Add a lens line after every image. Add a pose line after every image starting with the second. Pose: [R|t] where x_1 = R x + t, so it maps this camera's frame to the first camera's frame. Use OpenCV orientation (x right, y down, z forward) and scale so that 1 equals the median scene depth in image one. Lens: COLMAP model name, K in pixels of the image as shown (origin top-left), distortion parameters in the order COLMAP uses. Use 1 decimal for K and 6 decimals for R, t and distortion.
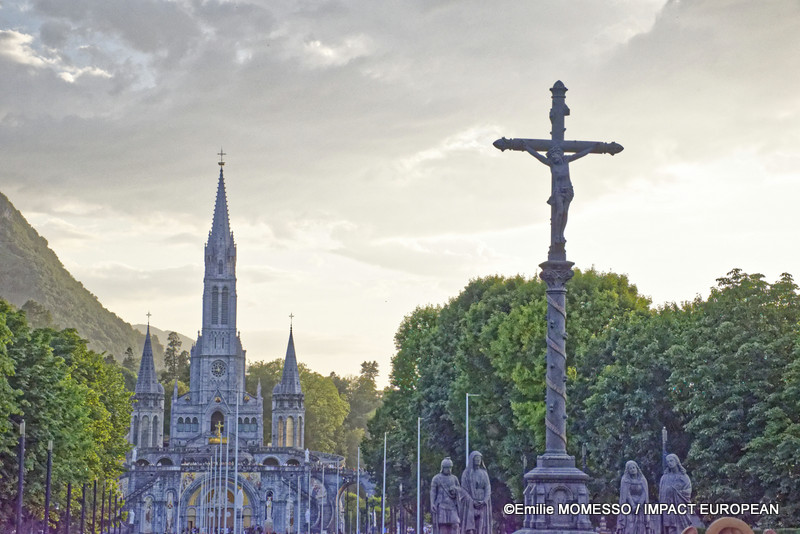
lens RADIAL K [[2066.2, 0, 399.0], [0, 2066.2, 263.3], [0, 0, 1]] dist [0.648916, 0.000000]
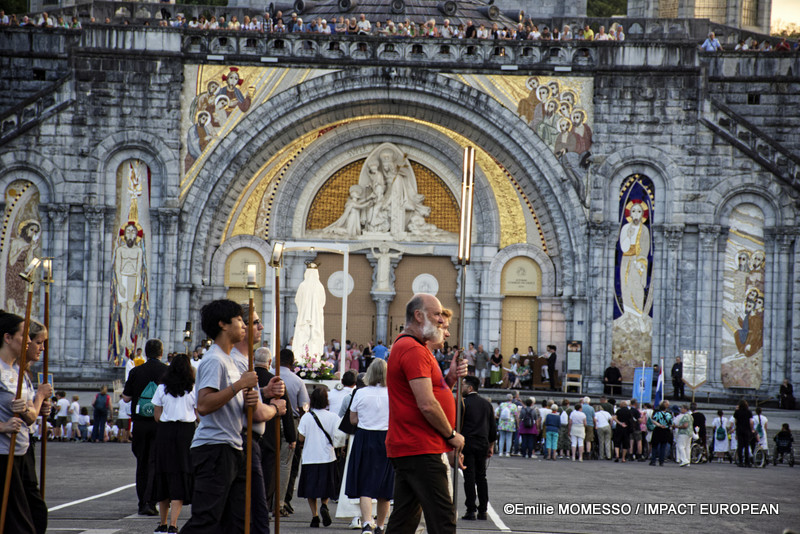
lens RADIAL K [[3096.0, 0, 389.7], [0, 3096.0, 288.5], [0, 0, 1]] dist [1.625228, 0.000000]
pose [[0.993355, 0.020956, -0.113165, -0.051810], [-0.009935, 0.995226, 0.097089, 0.091808], [0.114659, -0.095320, 0.988821, 0.710380]]
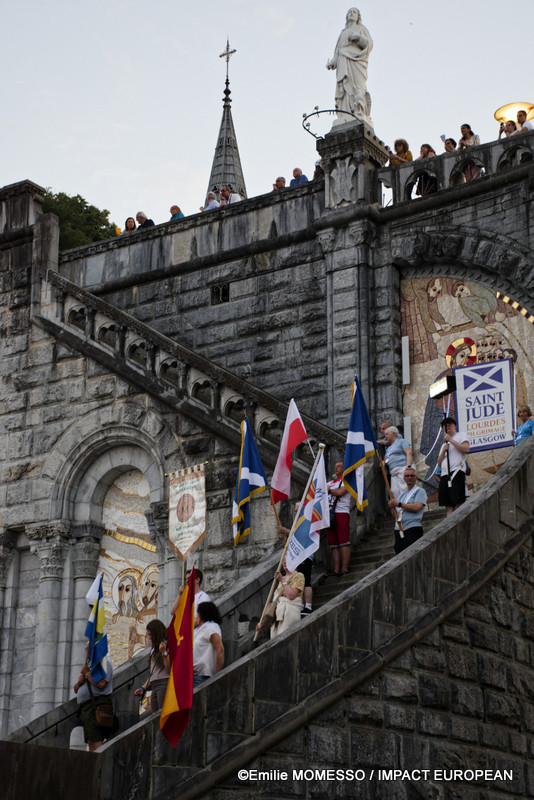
lens RADIAL K [[1651.1, 0, 267.8], [0, 1651.1, 401.3], [0, 0, 1]] dist [0.429439, 0.000000]
pose [[0.779780, -0.206822, -0.590904, -0.004717], [0.082028, 0.969472, -0.231077, 0.126007], [0.620656, 0.131719, 0.772940, 0.949611]]
